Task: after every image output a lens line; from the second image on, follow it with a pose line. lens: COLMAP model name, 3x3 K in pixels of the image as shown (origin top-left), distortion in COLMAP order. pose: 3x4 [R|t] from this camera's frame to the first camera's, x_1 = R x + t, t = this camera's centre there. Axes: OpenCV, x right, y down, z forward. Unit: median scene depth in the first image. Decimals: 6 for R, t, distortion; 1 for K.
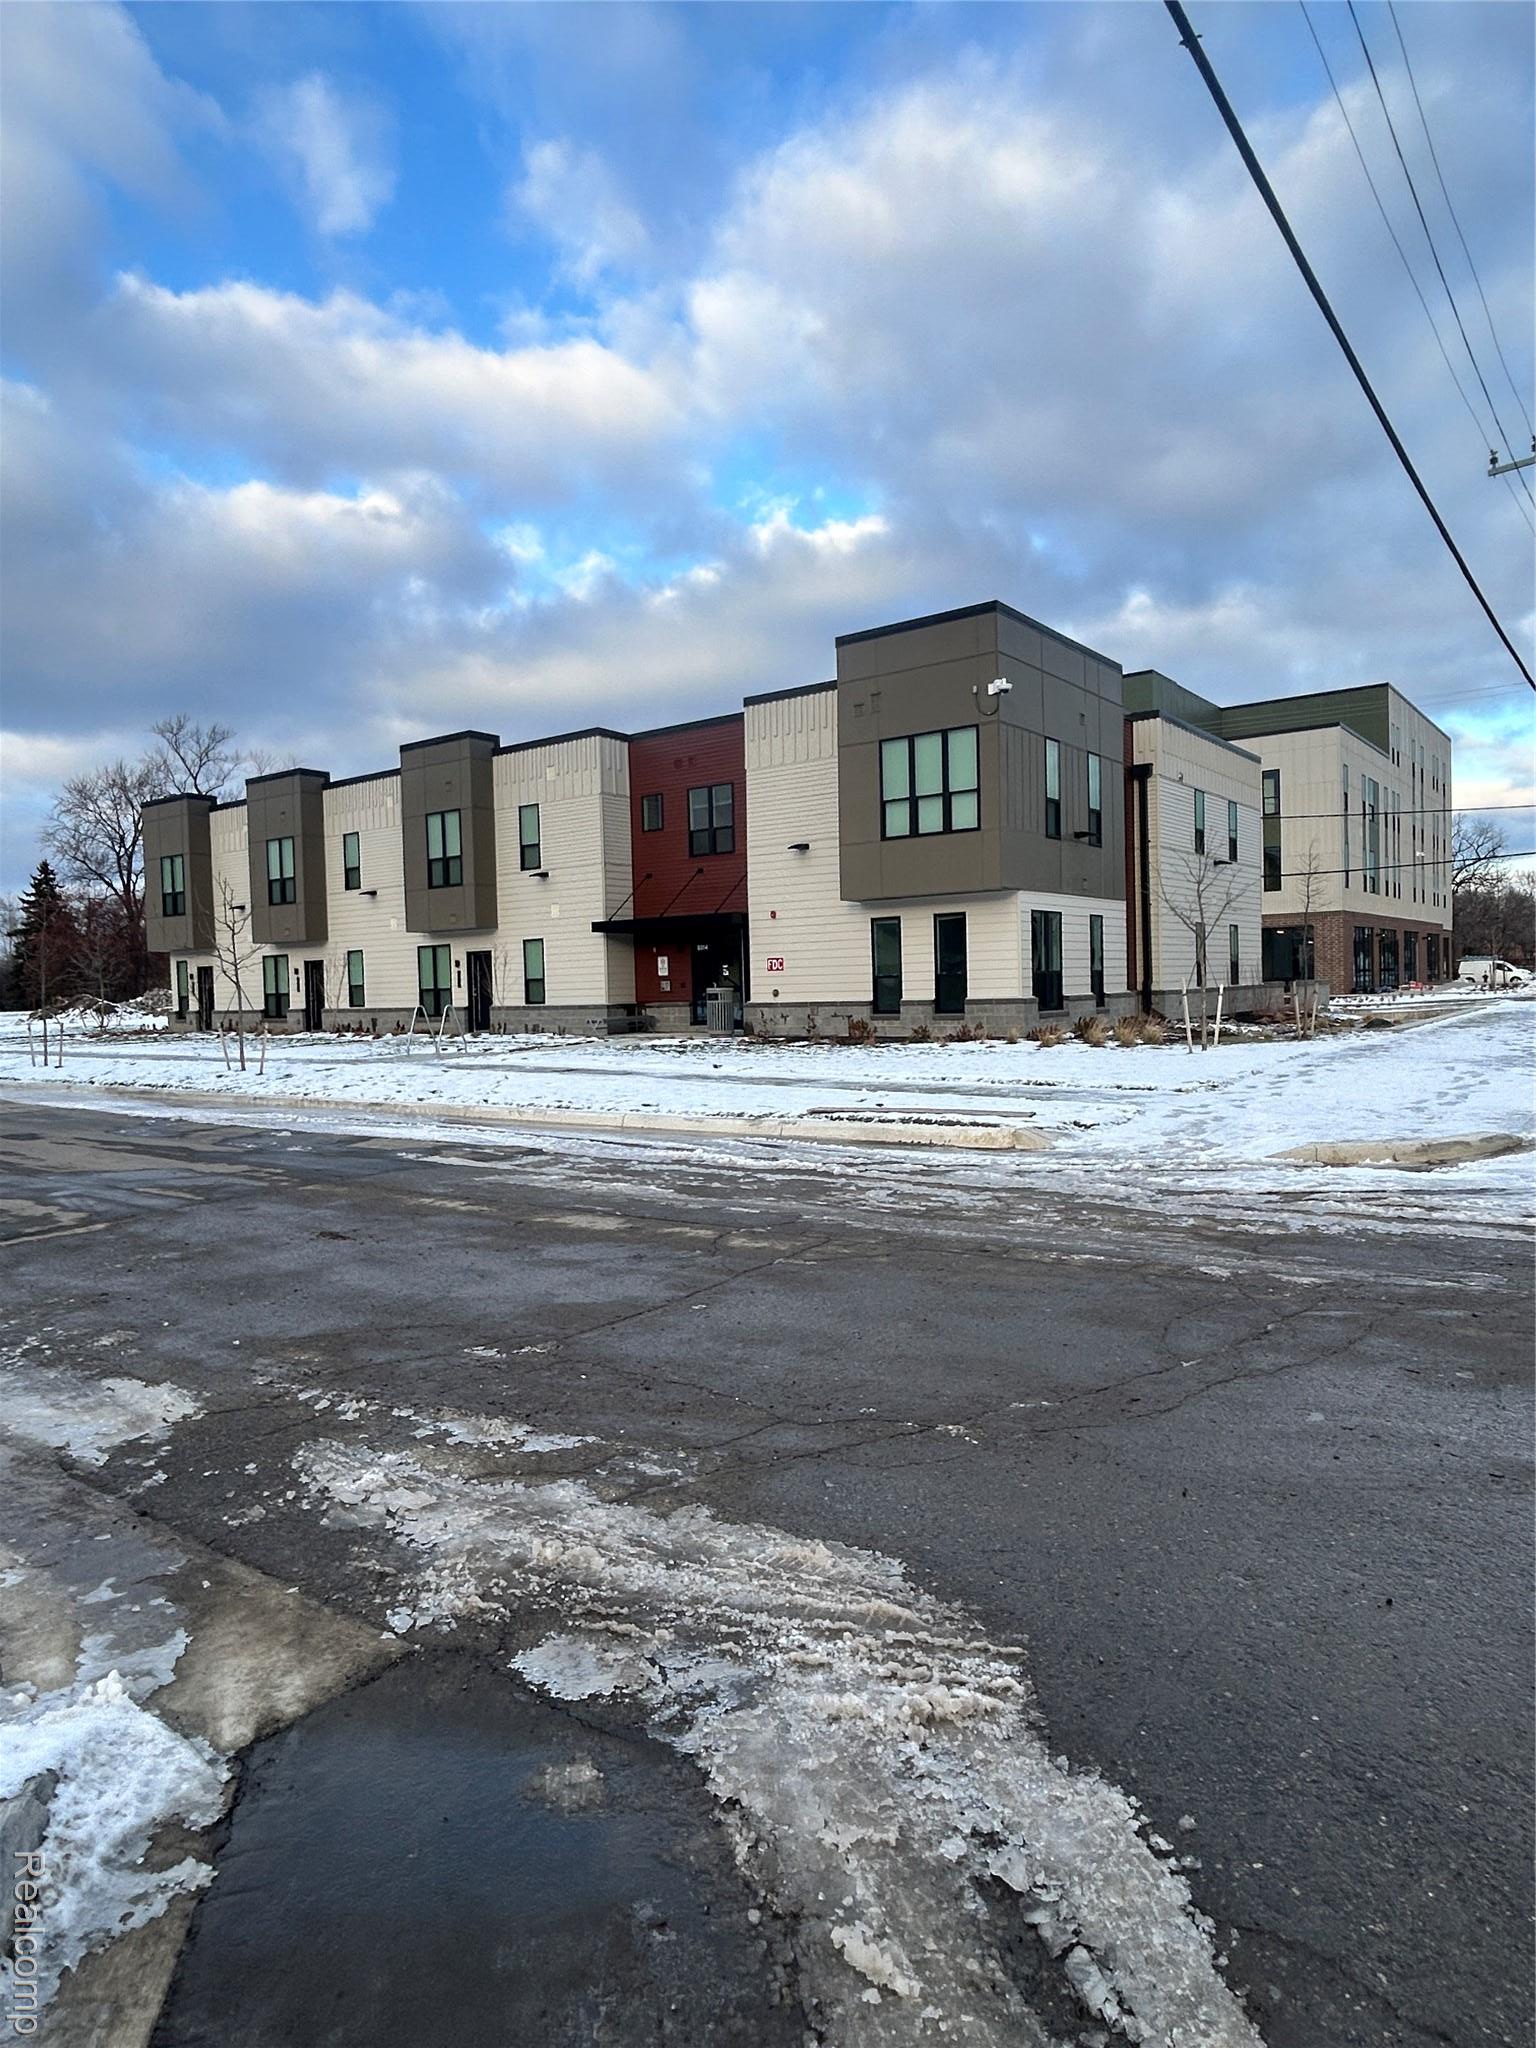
lens RADIAL K [[1376.1, 0, 768.0], [0, 1376.1, 1024.0], [0, 0, 1]] dist [-0.003046, -0.000251]
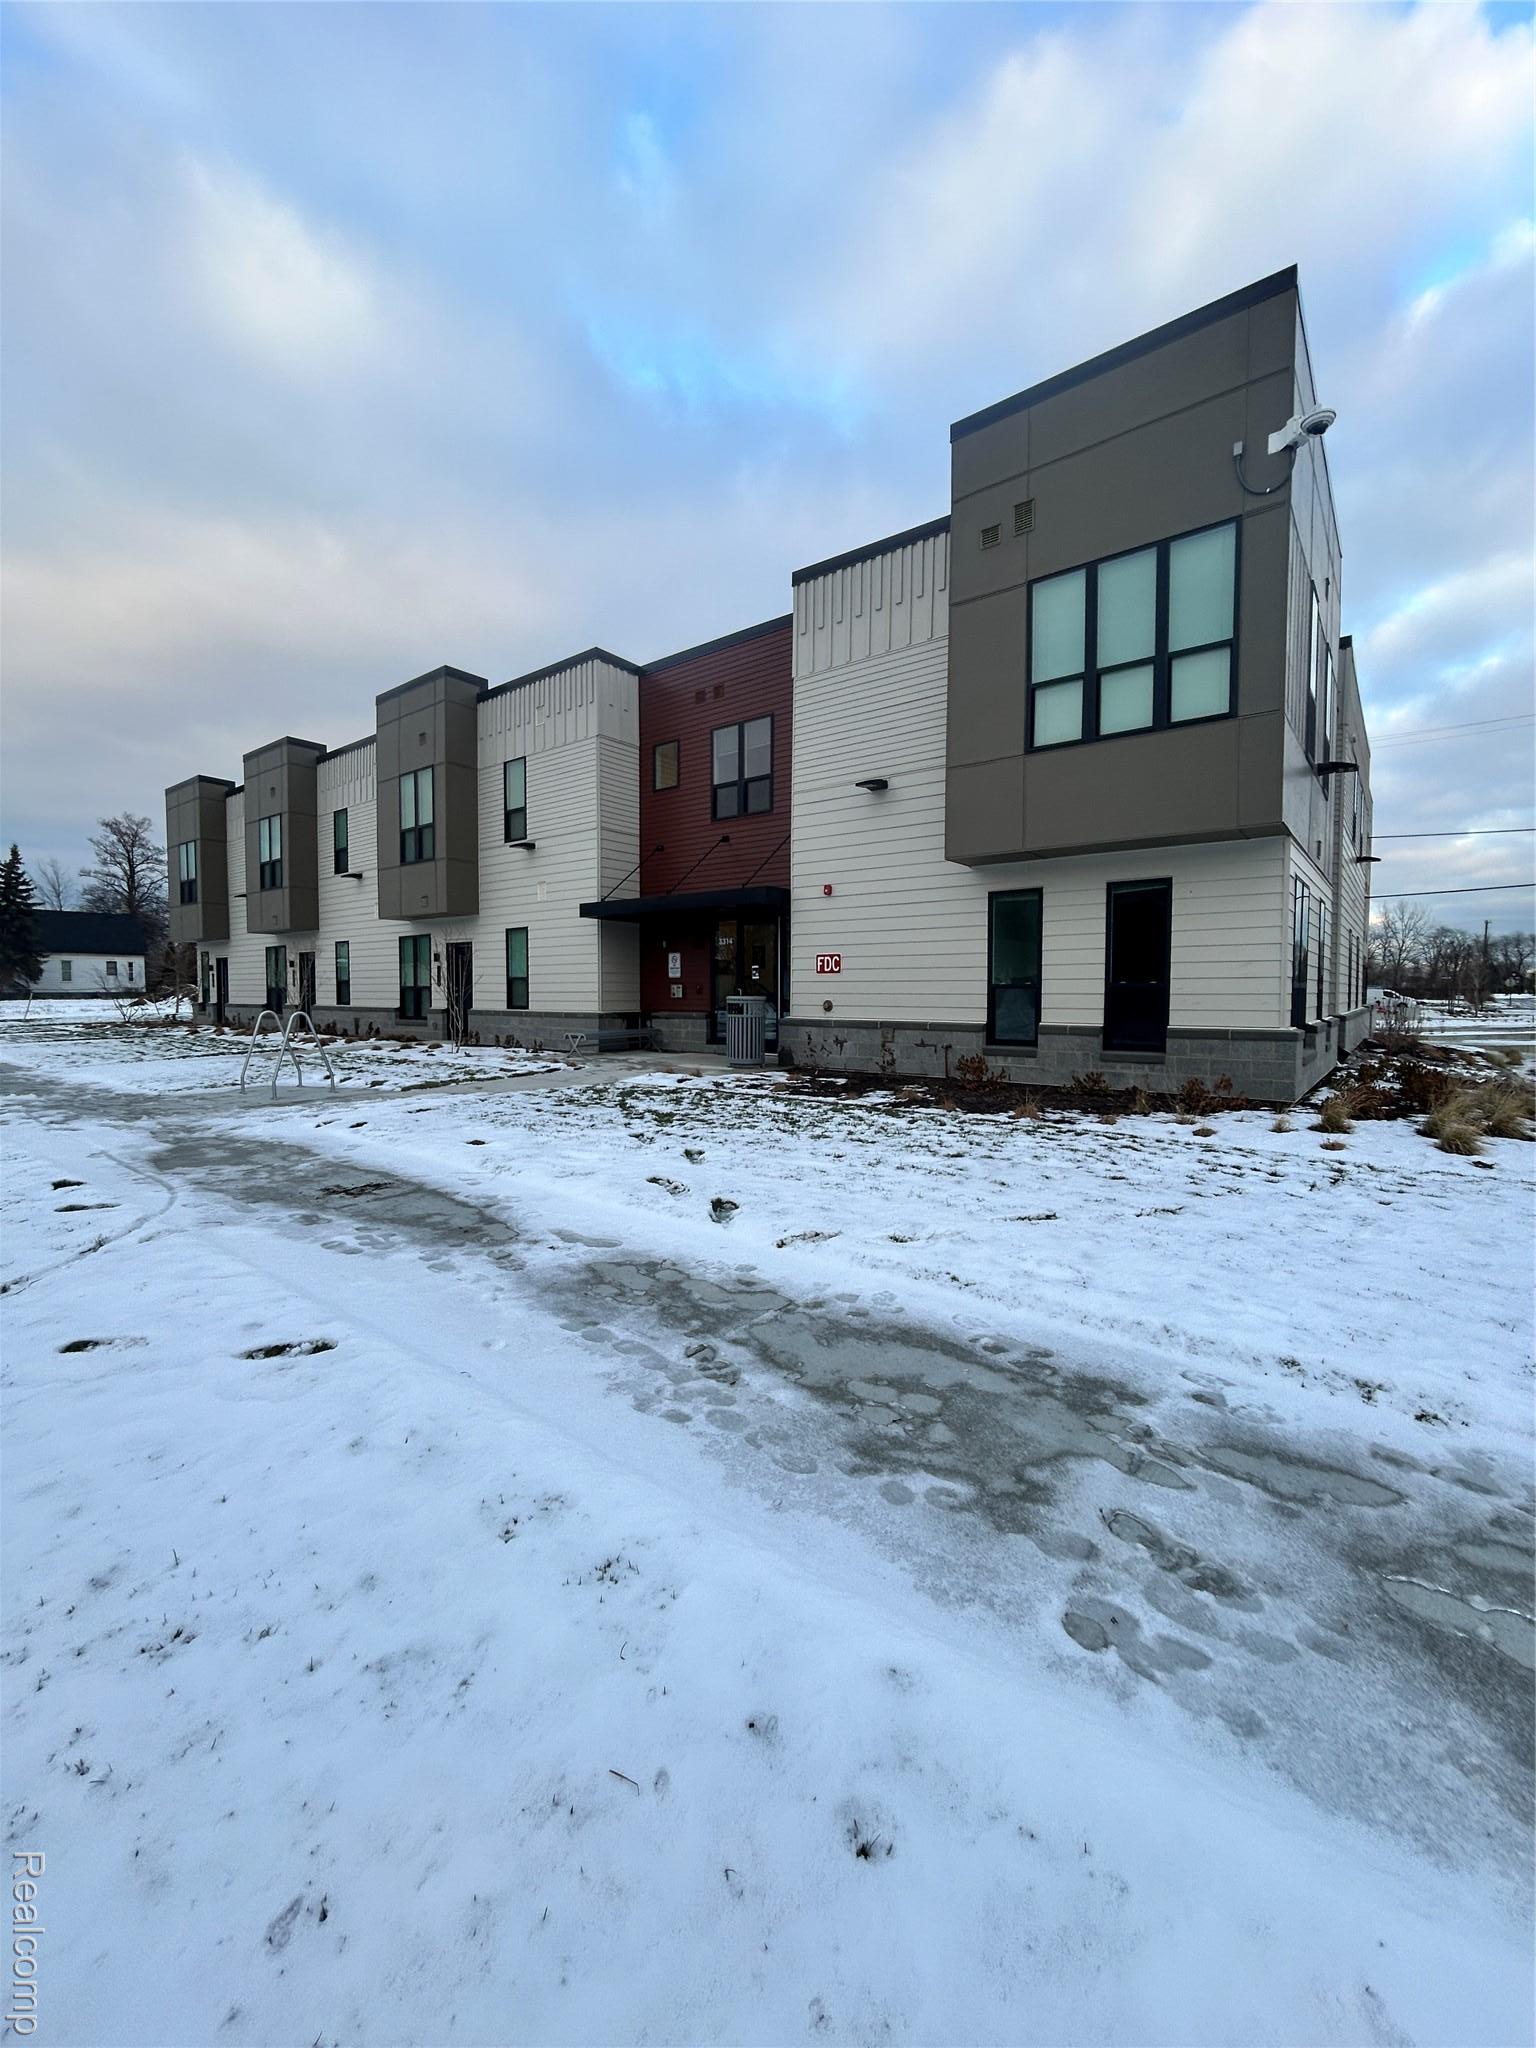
lens RADIAL K [[822.9, 0, 768.0], [0, 822.9, 1024.0], [0, 0, 1]] dist [0.000330, 0.000015]
pose [[0.999414, 0.028973, -0.018238, -0.015186], [-0.028784, 0.999530, 0.010506, -0.015889], [0.018534, -0.009975, 0.999778, 0.553183]]
